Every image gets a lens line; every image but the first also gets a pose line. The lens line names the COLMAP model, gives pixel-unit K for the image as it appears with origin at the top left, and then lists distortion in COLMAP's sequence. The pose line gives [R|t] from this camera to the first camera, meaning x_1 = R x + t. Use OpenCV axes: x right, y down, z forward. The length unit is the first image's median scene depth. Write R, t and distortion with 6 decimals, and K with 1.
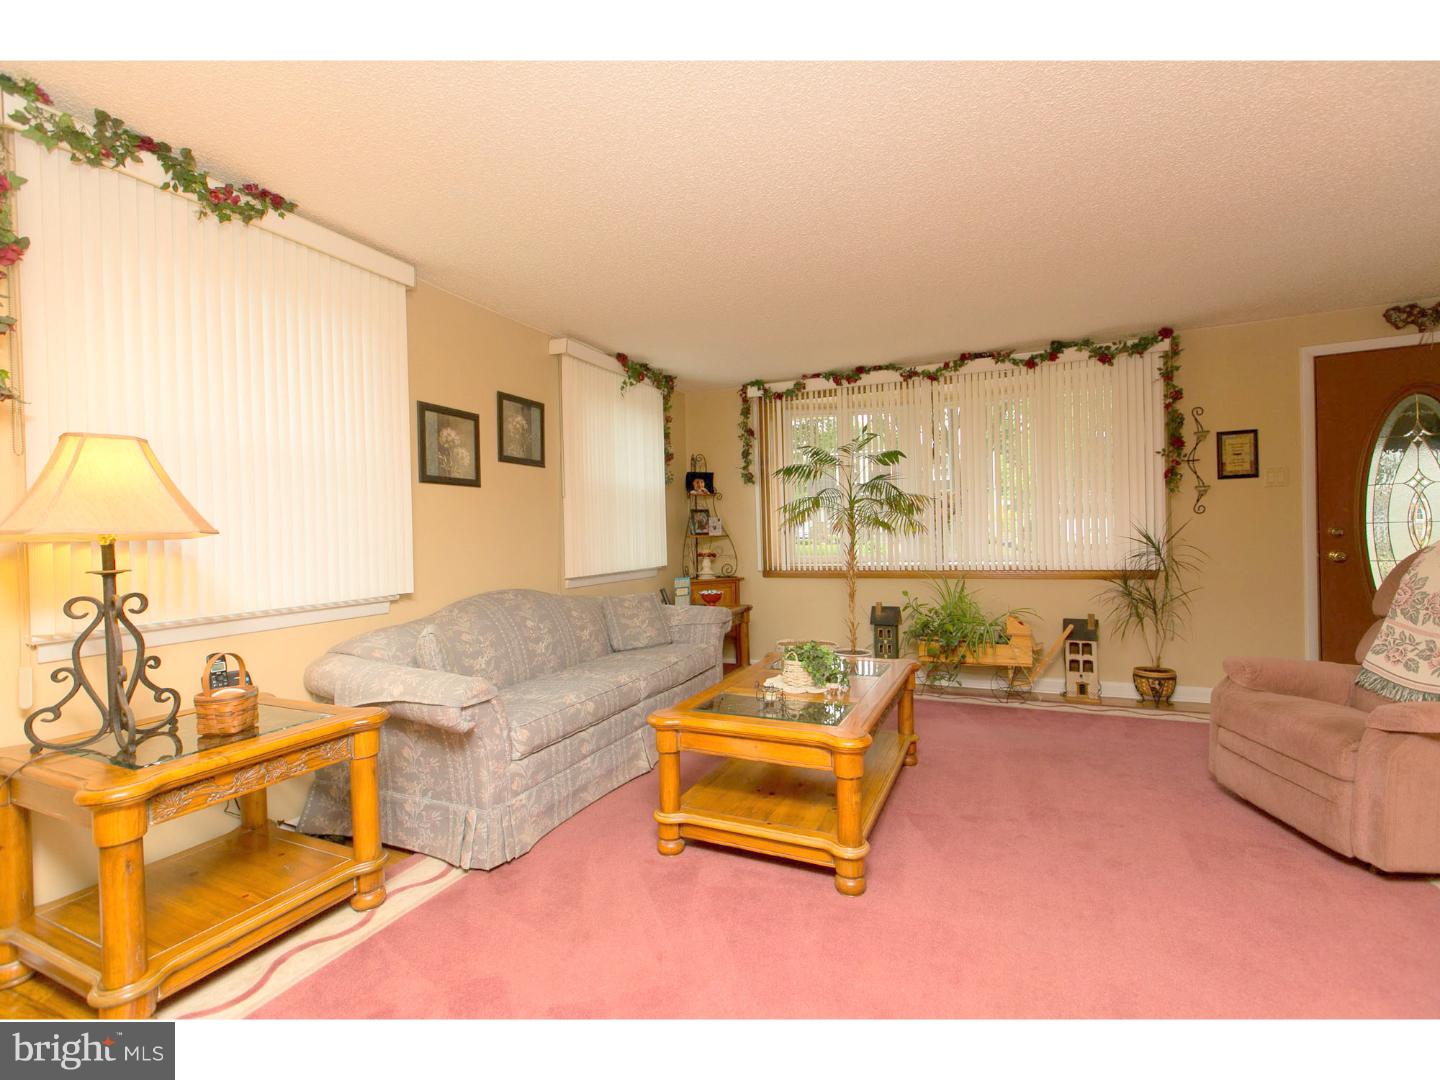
lens RADIAL K [[636.9, 0, 720.0], [0, 636.9, 540.0], [0, 0, 1]] dist [0.001281, -0.000045]
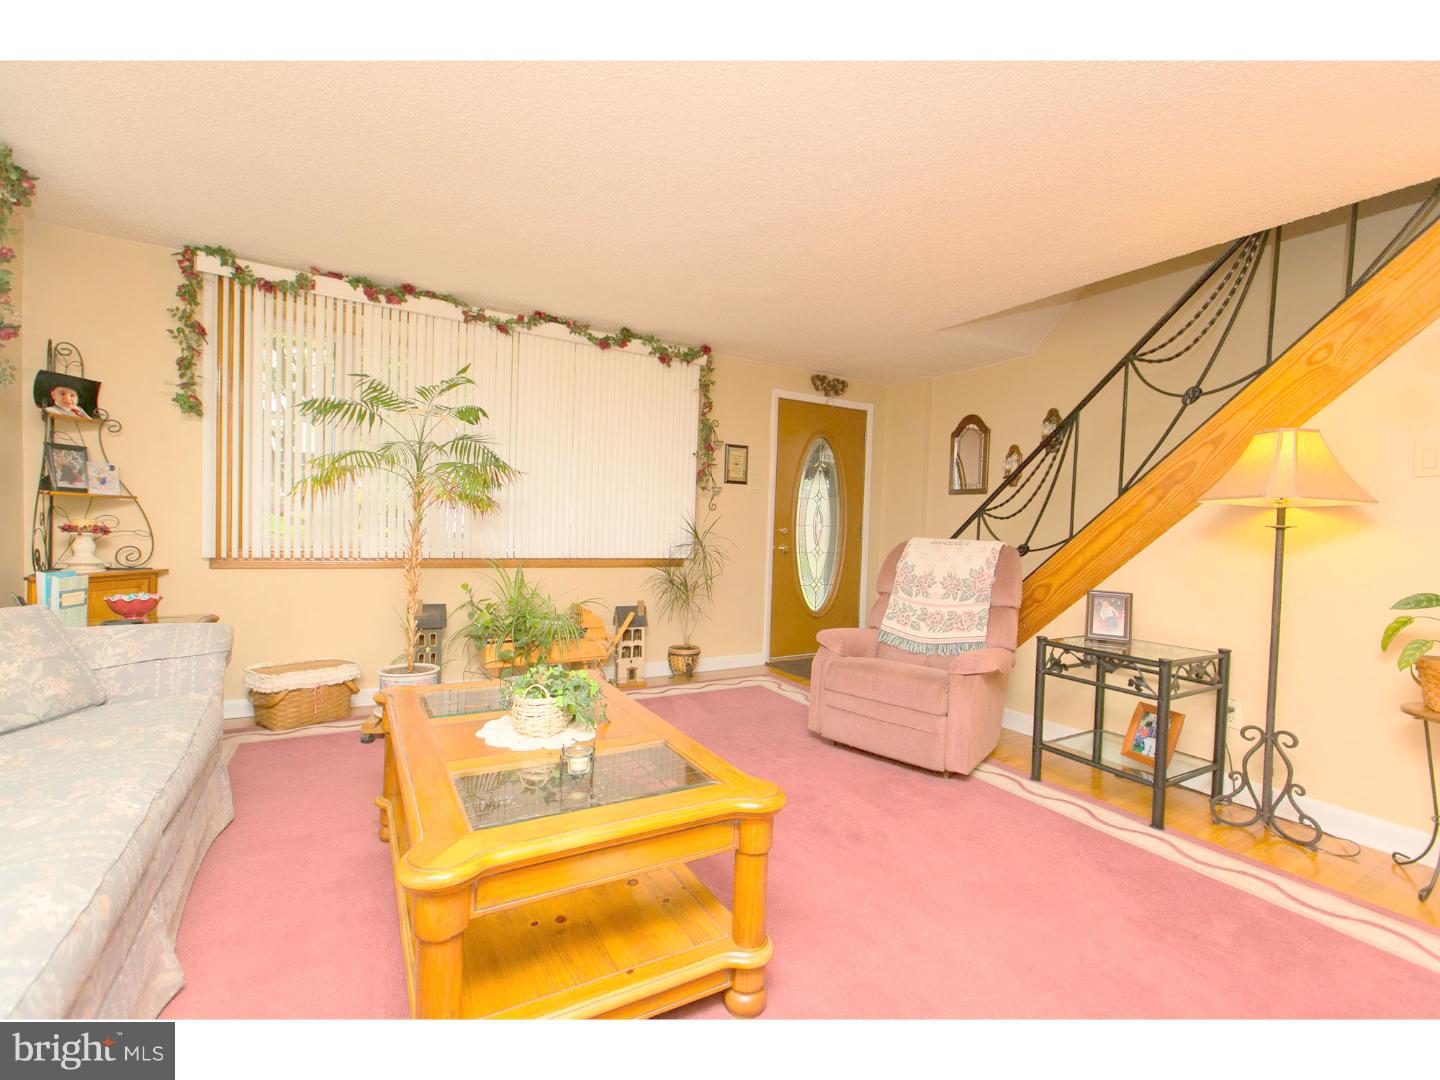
lens RADIAL K [[636.9, 0, 720.0], [0, 636.9, 540.0], [0, 0, 1]] dist [0.001281, -0.000045]
pose [[0.576618, 0.025021, 0.816630, -0.202958], [-0.042504, 0.999096, -0.000600, 0.012998], [-0.815907, -0.034365, 0.577161, 0.311335]]
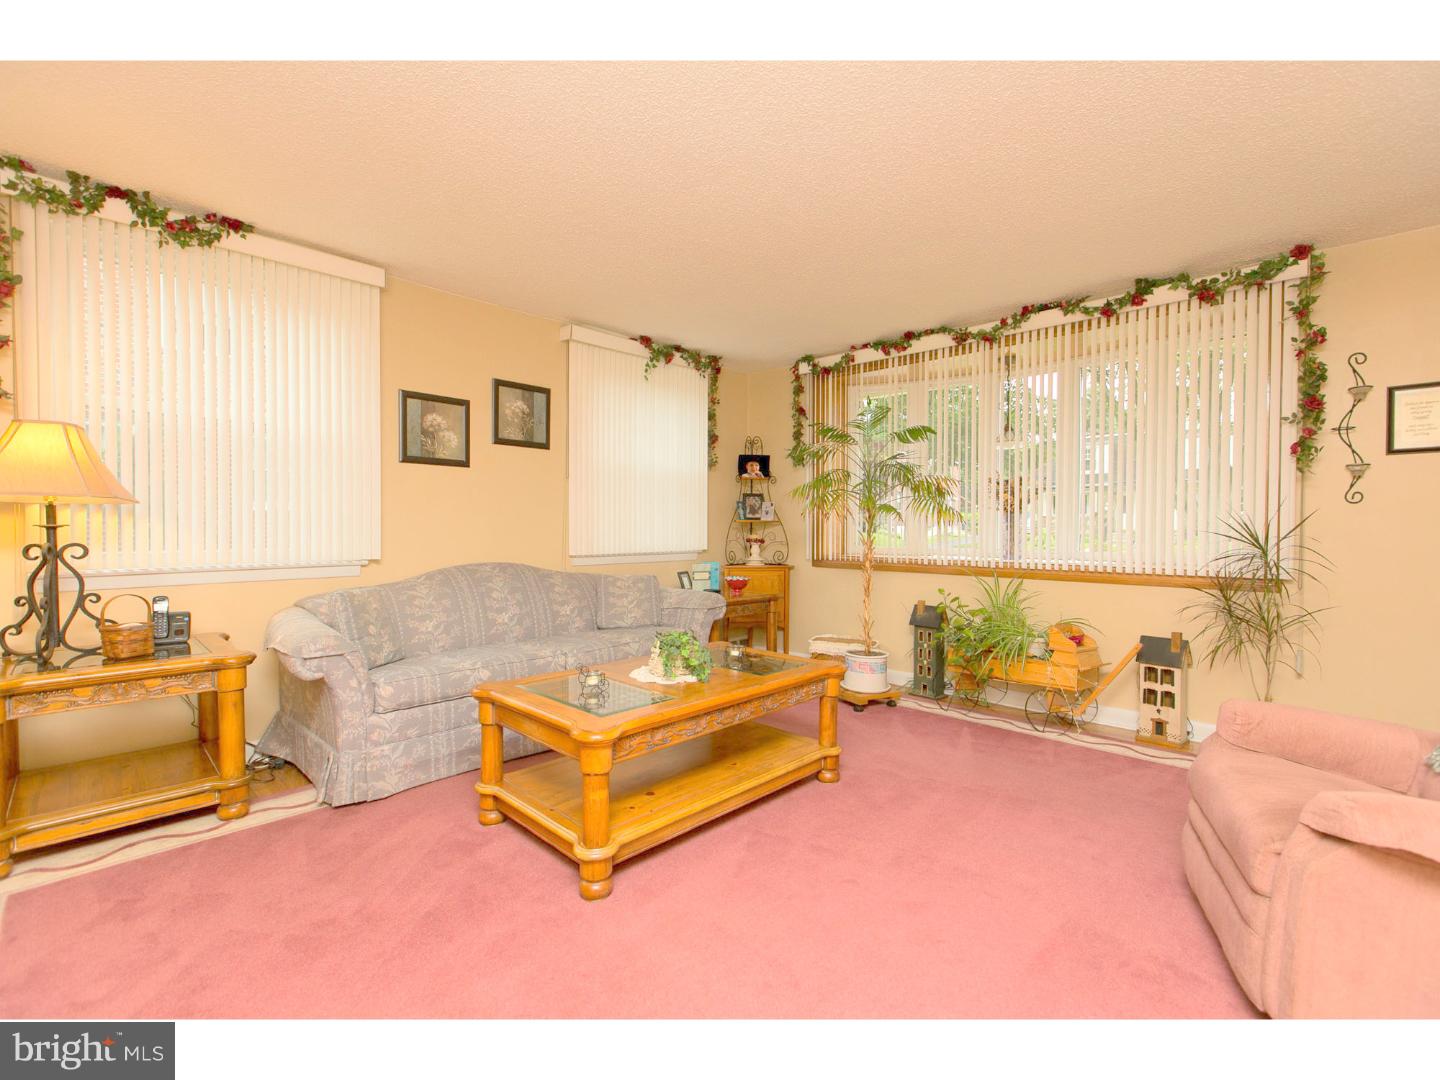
lens RADIAL K [[636.9, 0, 720.0], [0, 636.9, 540.0], [0, 0, 1]] dist [0.001281, -0.000045]
pose [[0.941851, 0.034610, -0.334245, 0.330478], [-0.029270, 0.999351, 0.021001, 0.004886], [0.334755, -0.009996, 0.942252, 0.095858]]
